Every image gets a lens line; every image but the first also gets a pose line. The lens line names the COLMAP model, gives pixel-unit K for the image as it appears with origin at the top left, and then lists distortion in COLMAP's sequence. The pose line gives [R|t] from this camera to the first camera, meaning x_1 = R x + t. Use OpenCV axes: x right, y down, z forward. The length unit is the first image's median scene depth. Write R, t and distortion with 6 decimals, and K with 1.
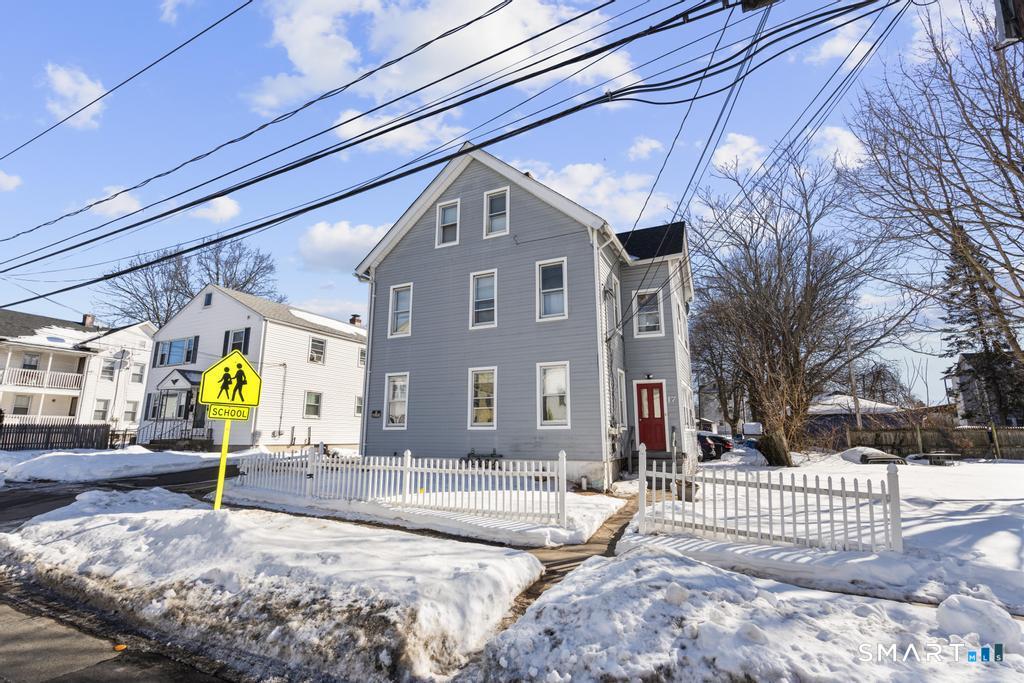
lens RADIAL K [[460.9, 0, 514.9], [0, 460.9, 345.3], [0, 0, 1]] dist [-0.007757, 0.002616]
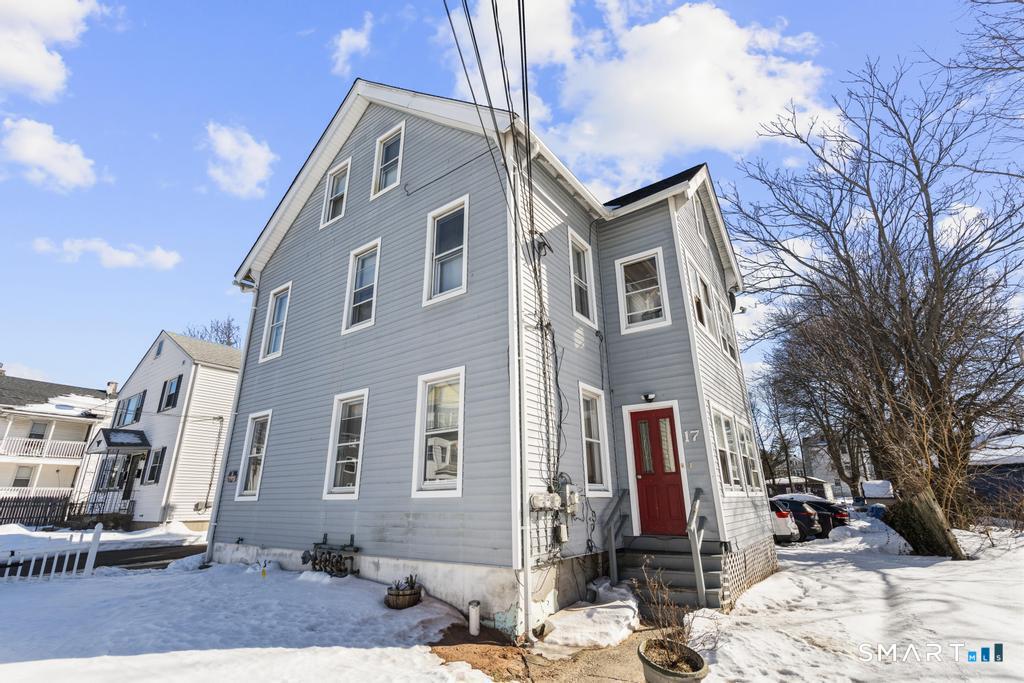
lens RADIAL K [[460.9, 0, 510.8], [0, 460.9, 344.5], [0, 0, 1]] dist [-0.007757, 0.002616]
pose [[0.982399, -0.070859, -0.172830, 0.172334], [0.046868, 0.989163, -0.139143, 0.056202], [0.180817, 0.128594, 0.975074, 0.312773]]
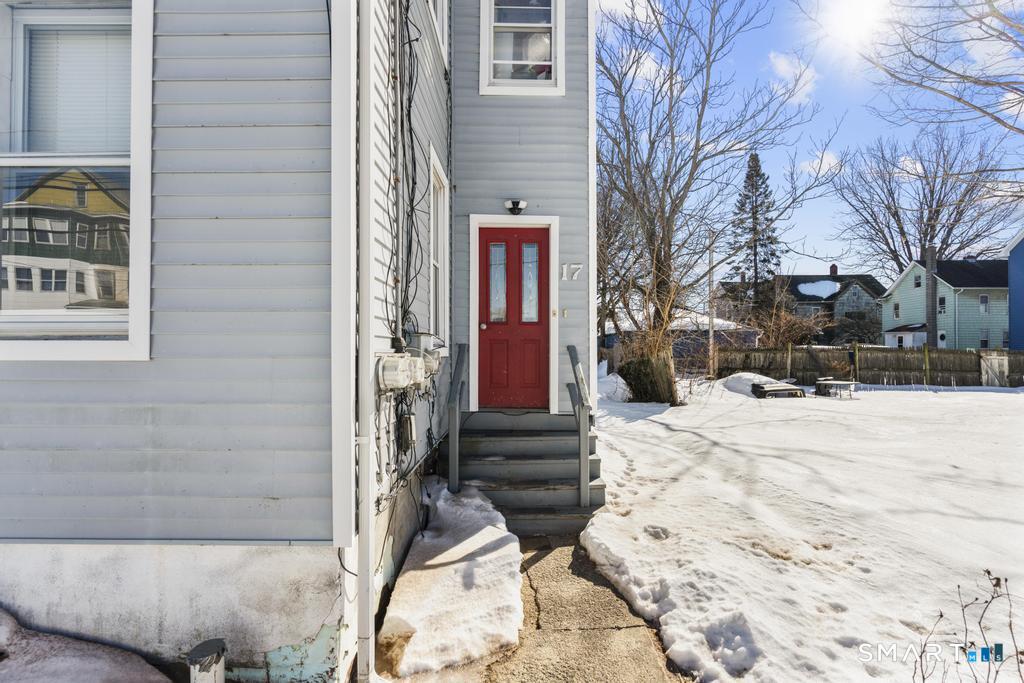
lens RADIAL K [[460.9, 0, 516.7], [0, 460.9, 347.2], [0, 0, 1]] dist [-0.007757, 0.002616]
pose [[0.908298, 0.004743, 0.418298, 0.109135], [-0.083360, 0.981934, 0.169874, 0.086281], [-0.409935, -0.189166, 0.892283, 0.501641]]
